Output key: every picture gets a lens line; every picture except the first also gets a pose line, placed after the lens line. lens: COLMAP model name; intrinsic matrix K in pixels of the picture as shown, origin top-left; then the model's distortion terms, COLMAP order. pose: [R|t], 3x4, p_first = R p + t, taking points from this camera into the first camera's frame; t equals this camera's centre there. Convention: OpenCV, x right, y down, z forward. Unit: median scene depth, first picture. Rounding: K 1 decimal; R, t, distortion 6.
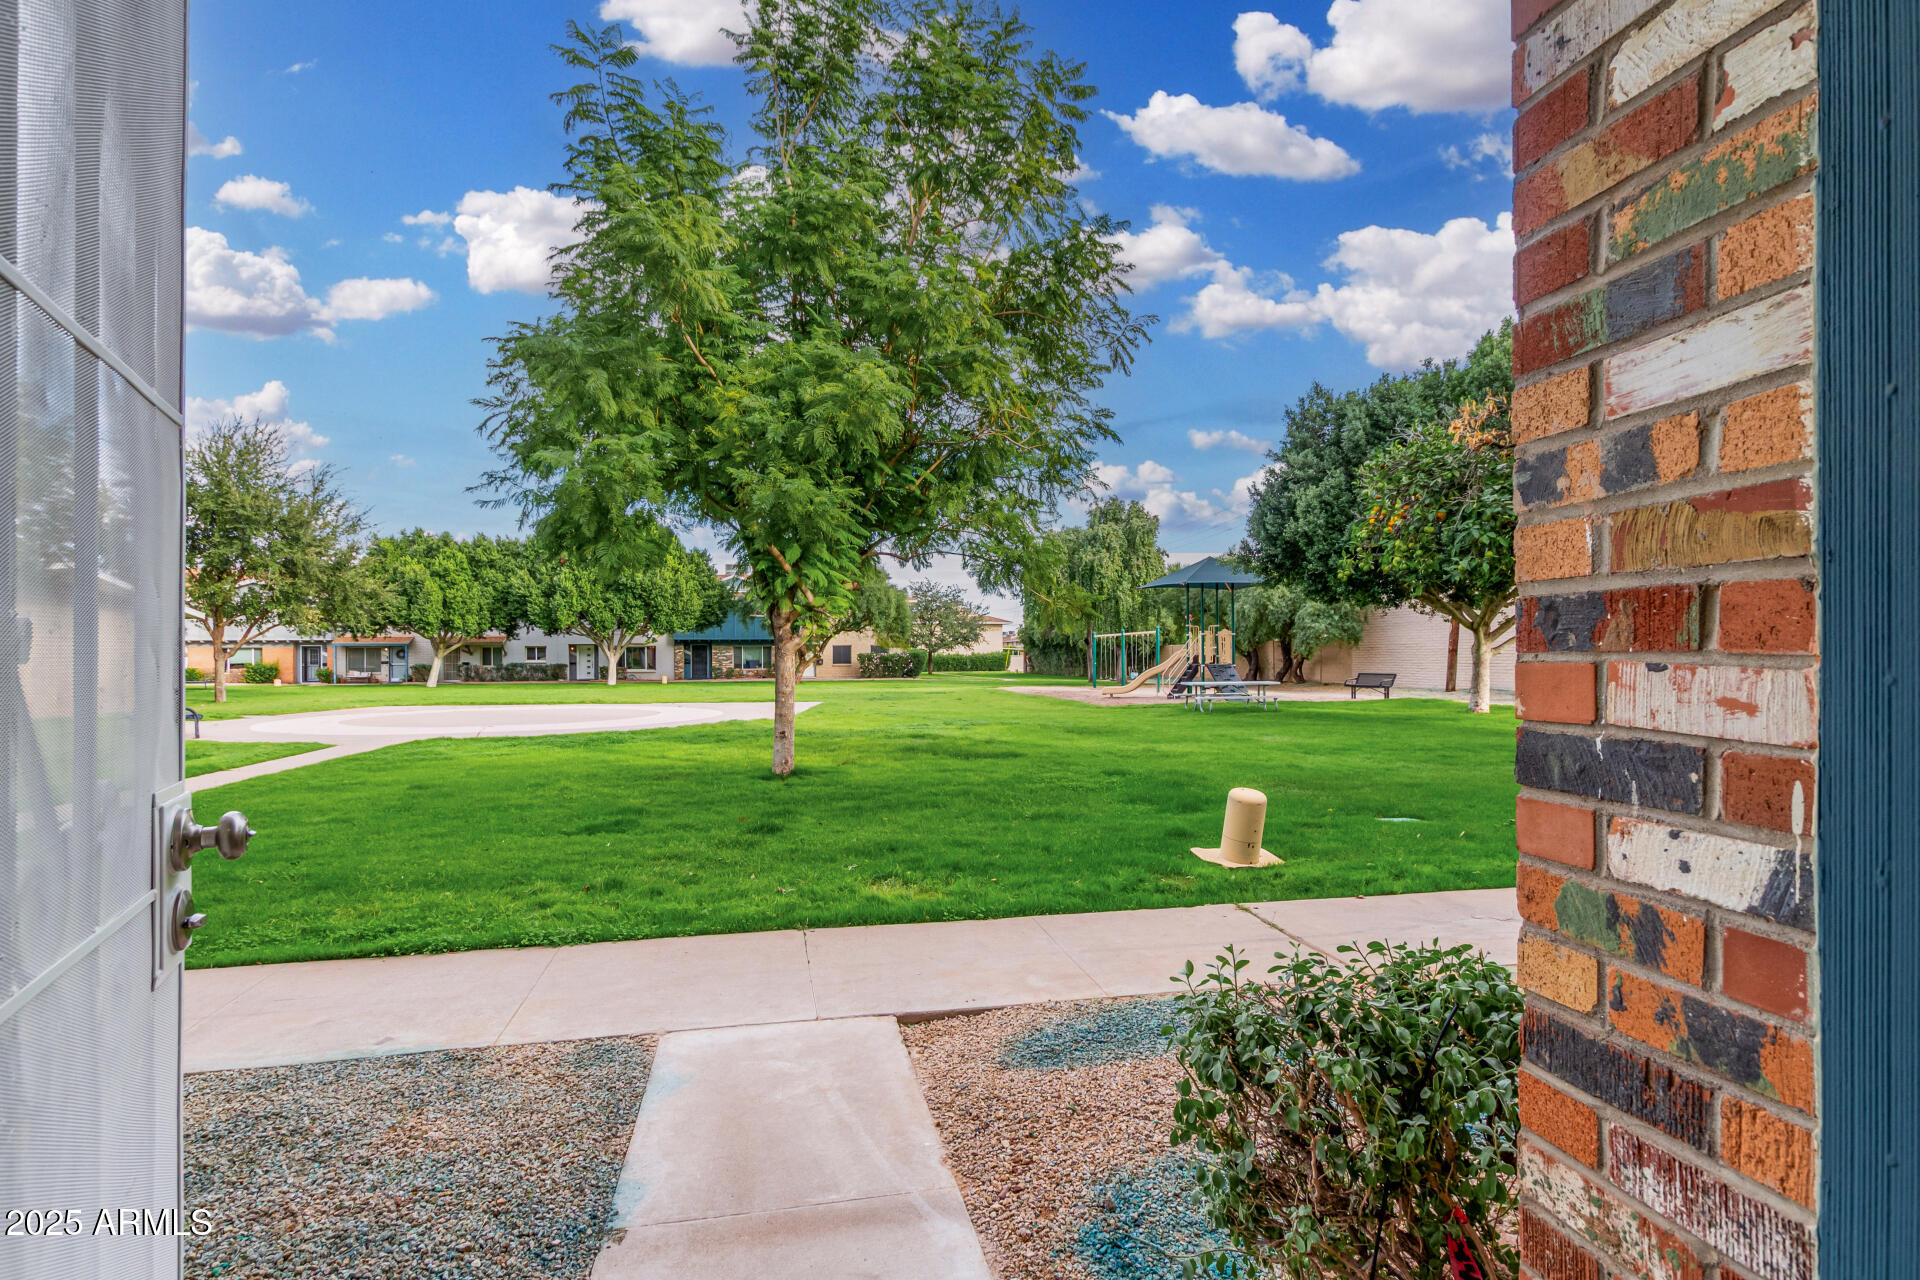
lens RADIAL K [[901.9, 0, 960.3], [0, 901.9, 648.6], [0, 0, 1]] dist [0.006619, -0.001625]
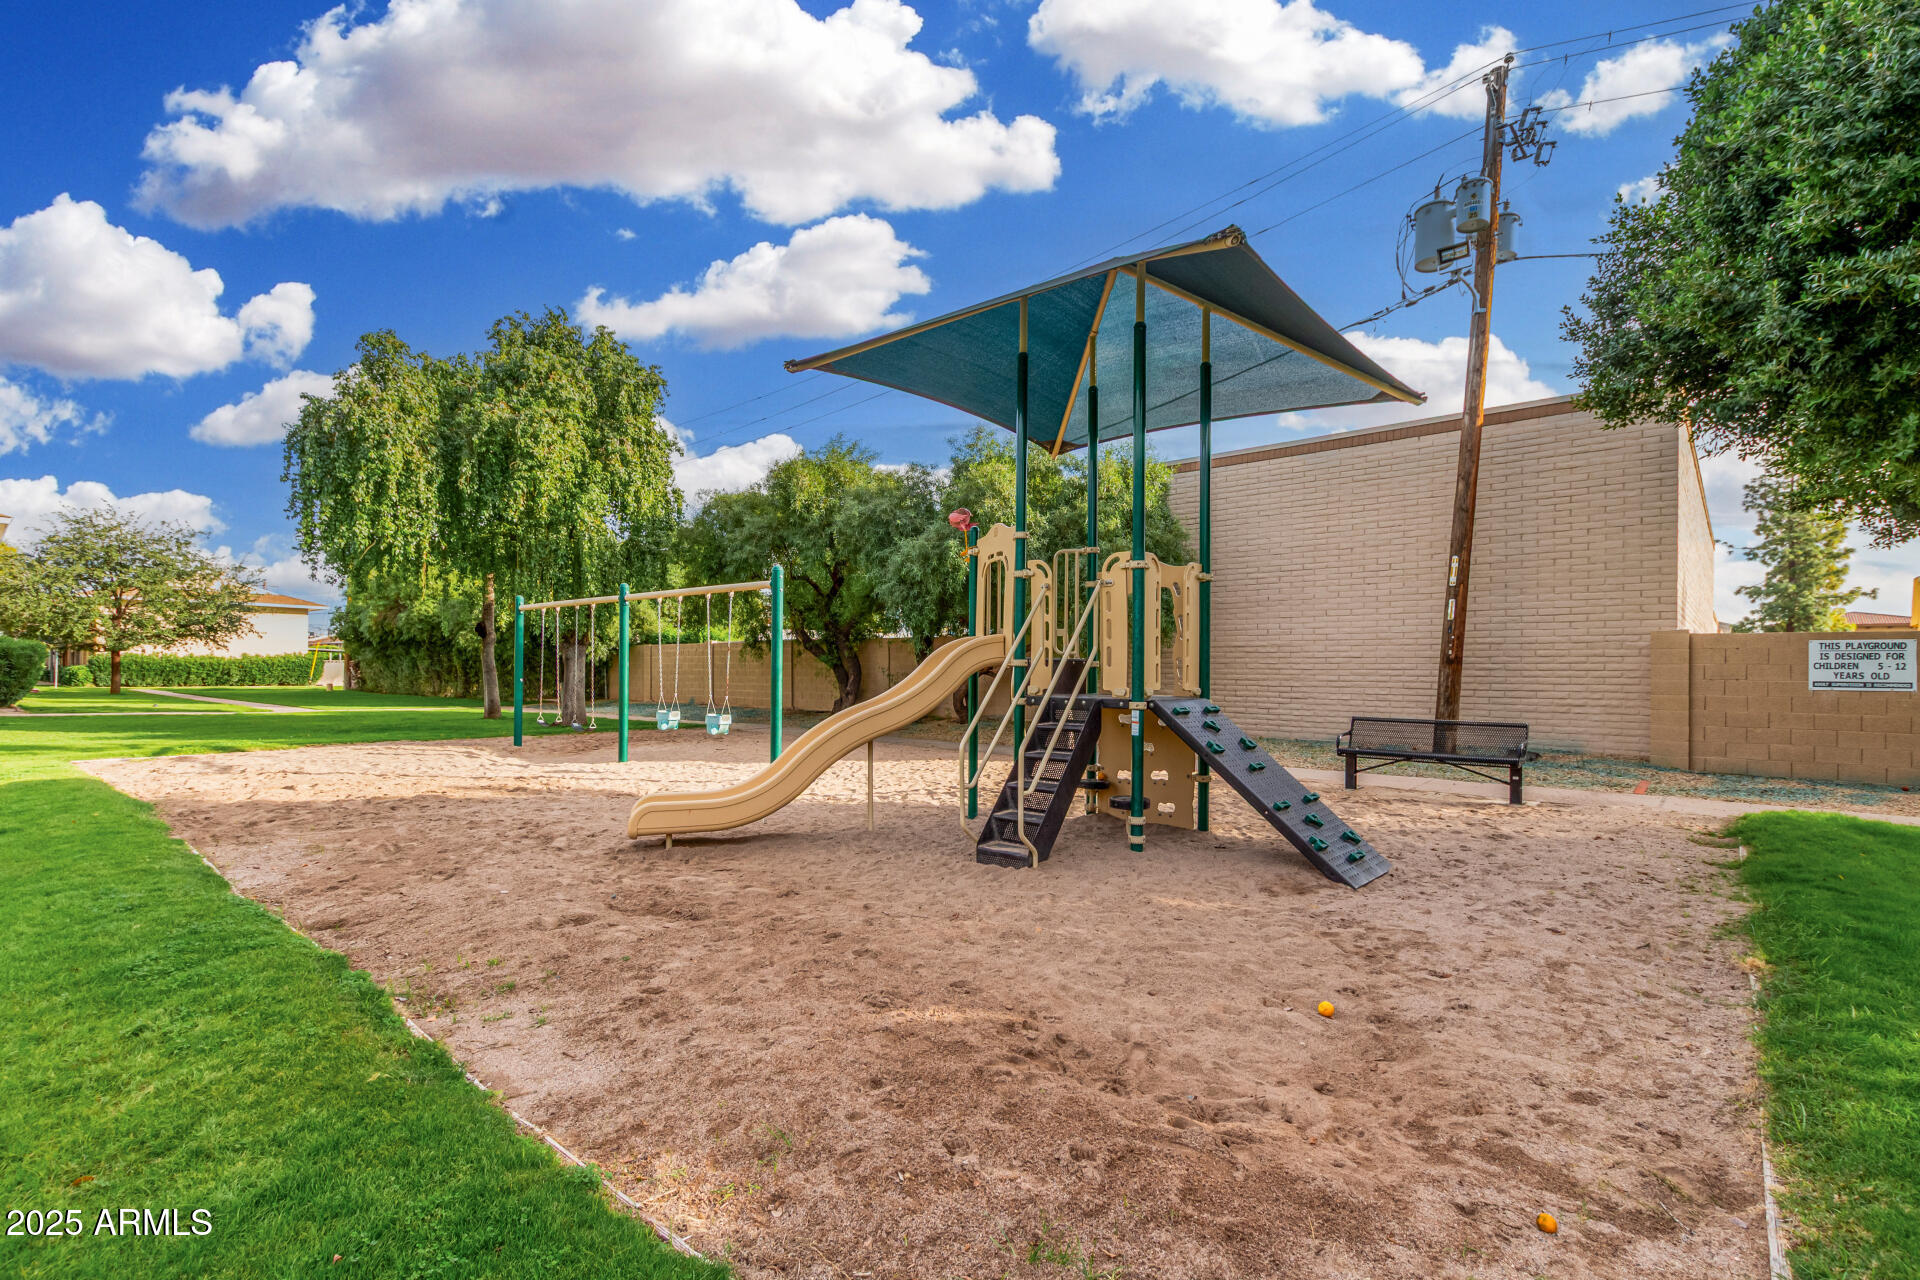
lens RADIAL K [[901.9, 0, 963.7], [0, 901.9, 656.4], [0, 0, 1]] dist [0.006619, -0.001625]
pose [[0.794743, 0.014098, 0.606782, 0.063488], [-0.013576, 0.999893, -0.005451, 0.004847], [-0.606794, -0.003905, 0.794850, 0.547373]]
